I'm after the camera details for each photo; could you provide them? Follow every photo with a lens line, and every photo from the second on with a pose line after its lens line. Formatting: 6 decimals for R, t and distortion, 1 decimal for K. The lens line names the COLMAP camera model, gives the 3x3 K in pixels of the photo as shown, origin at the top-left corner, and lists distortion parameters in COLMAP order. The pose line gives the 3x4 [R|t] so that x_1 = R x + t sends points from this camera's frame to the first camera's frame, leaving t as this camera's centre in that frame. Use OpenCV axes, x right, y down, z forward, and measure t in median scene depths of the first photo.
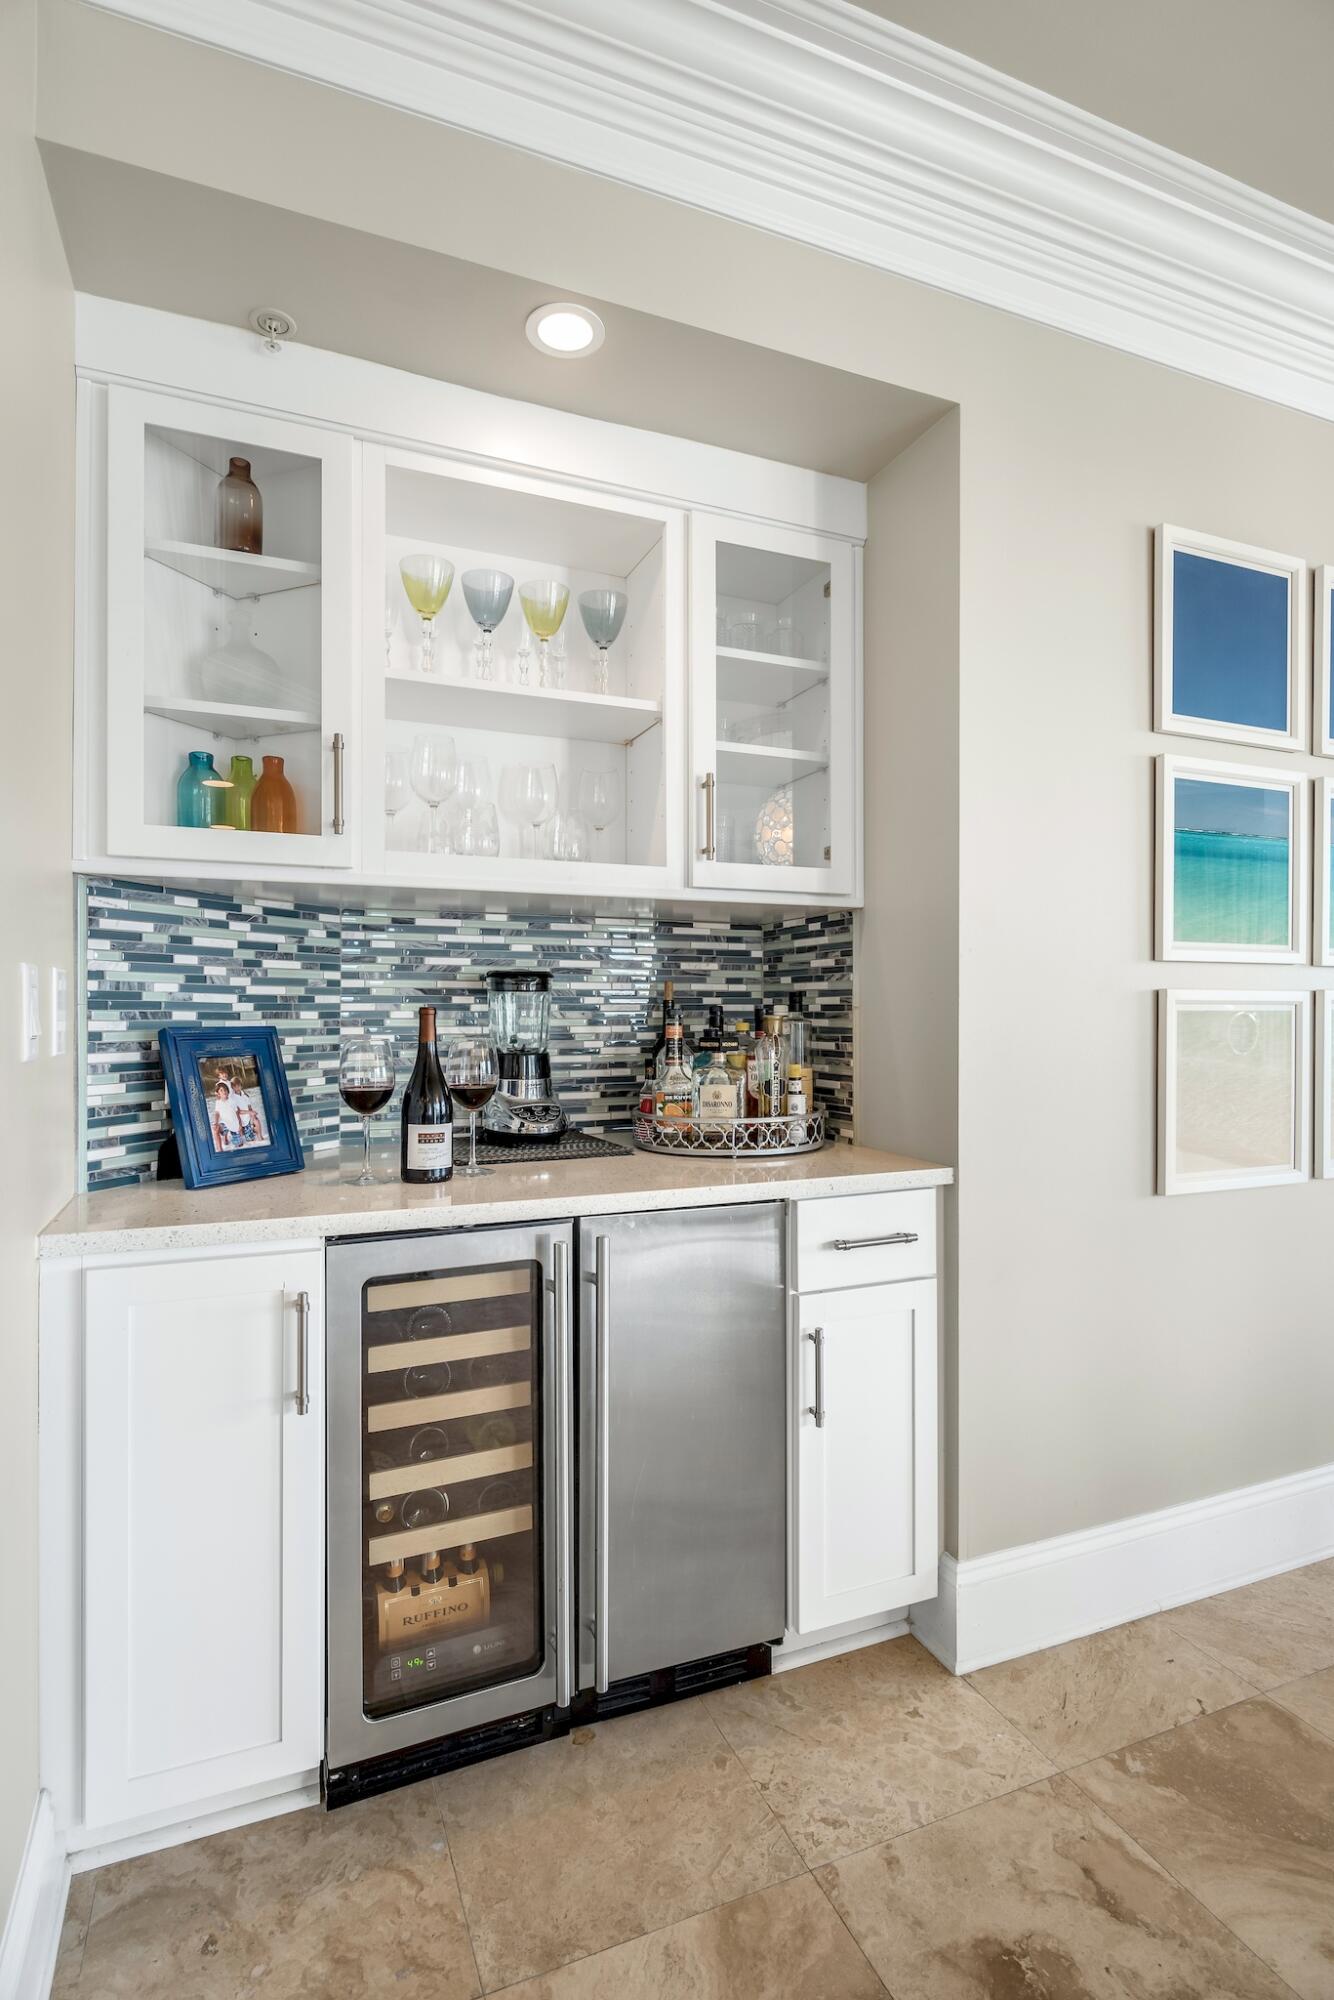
lens RADIAL K [[1014.1, 0, 667.2], [0, 1014.1, 989.6], [0, 0, 1]] dist [0.018526, 0.000082]
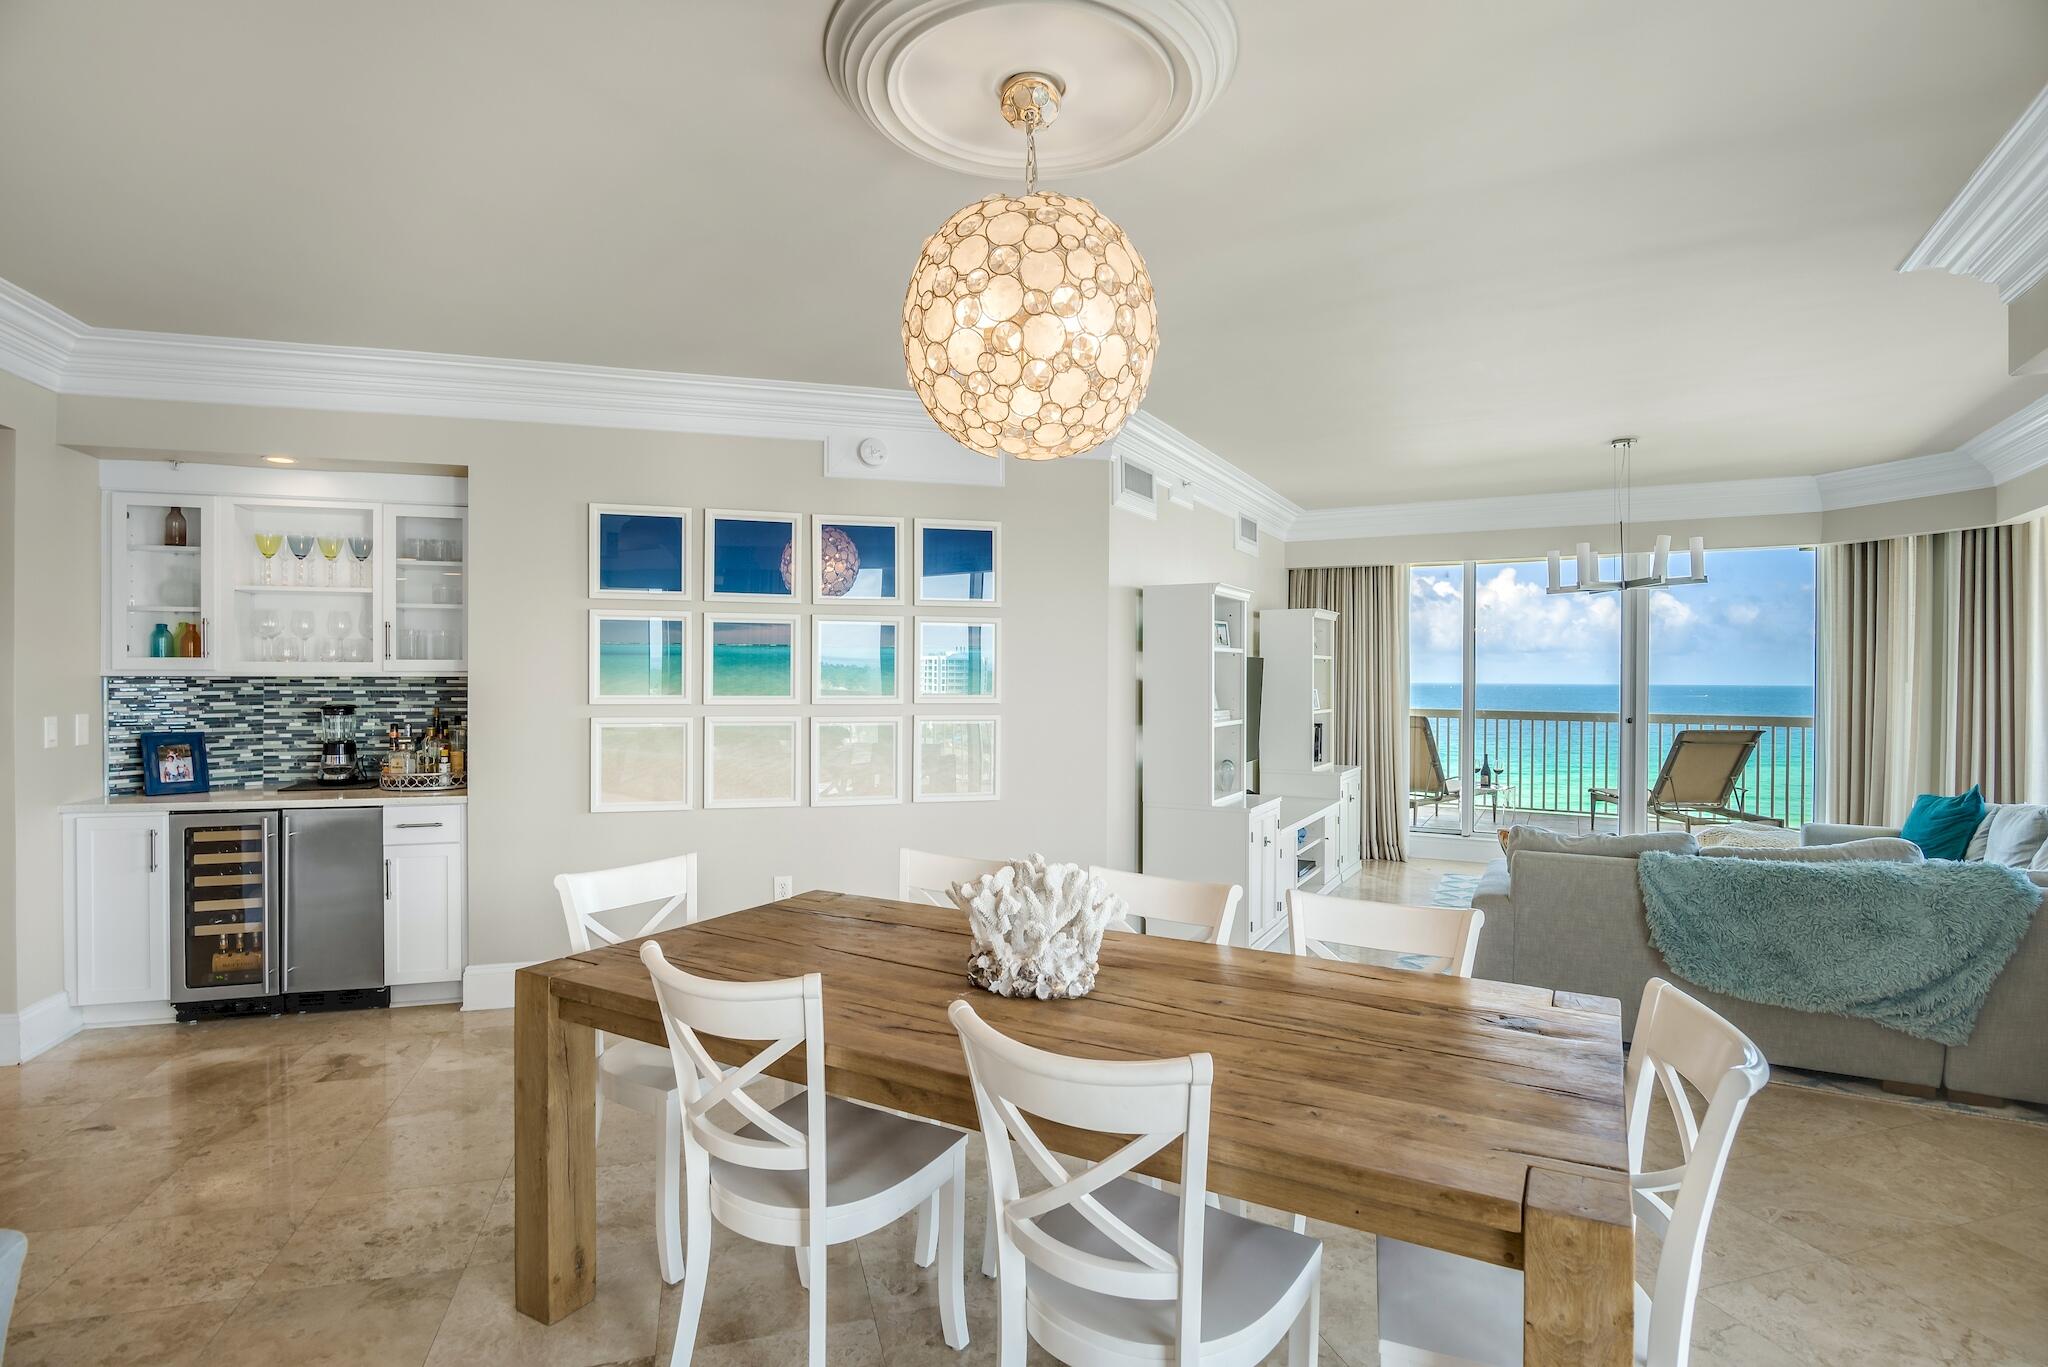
lens RADIAL K [[1019.3, 0, 1026.7], [0, 1019.3, 664.2], [0, 0, 1]] dist [-0.019575, -0.000511]
pose [[0.994575, 0.000563, -0.104019, 1.837214], [0.000120, 0.999978, 0.006559, -0.142470], [0.104020, -0.006536, 0.994554, -1.186782]]
